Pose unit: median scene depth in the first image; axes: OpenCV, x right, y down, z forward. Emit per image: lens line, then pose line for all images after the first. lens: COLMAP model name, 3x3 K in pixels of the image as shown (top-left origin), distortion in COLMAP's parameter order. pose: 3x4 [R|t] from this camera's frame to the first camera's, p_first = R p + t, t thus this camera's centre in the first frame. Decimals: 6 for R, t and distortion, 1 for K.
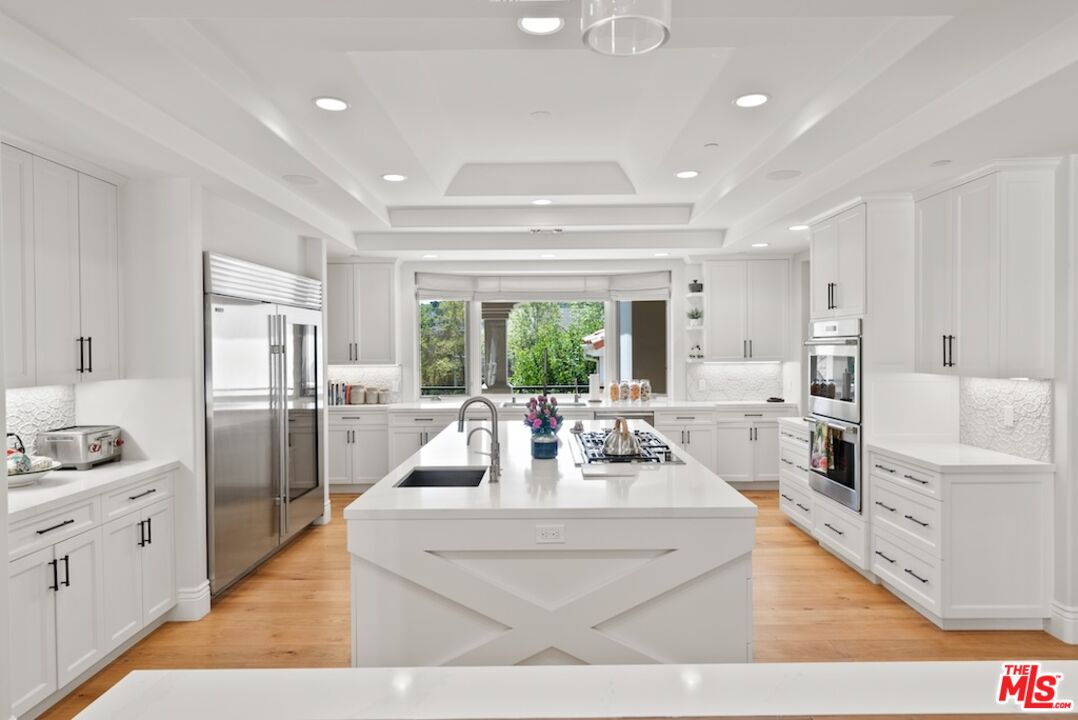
lens RADIAL K [[624.8, 0, 551.3], [0, 624.8, 354.1], [0, 0, 1]] dist [-0.006232, 0.001579]
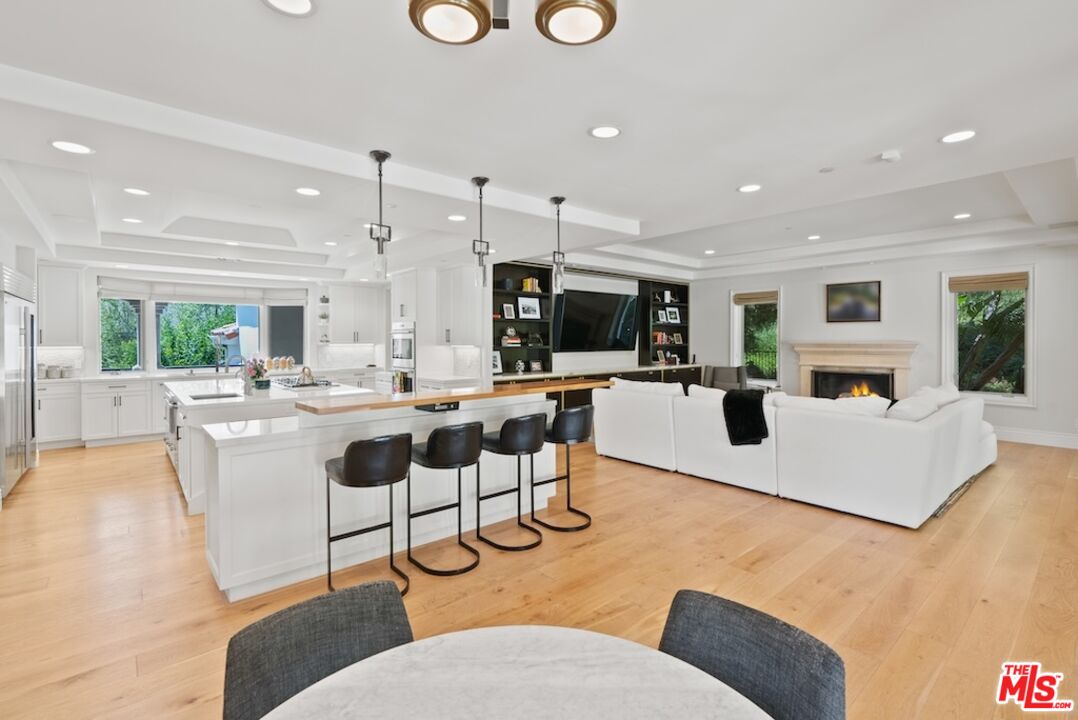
lens RADIAL K [[490.5, 0, 541.8], [0, 490.5, 342.4], [0, 0, 1]] dist [-0.012752, 0.003022]
pose [[0.759931, 0.000959, 0.650003, -0.204324], [0.005721, 0.999950, -0.008163, 0.023973], [-0.649979, 0.009922, 0.759887, -0.429922]]
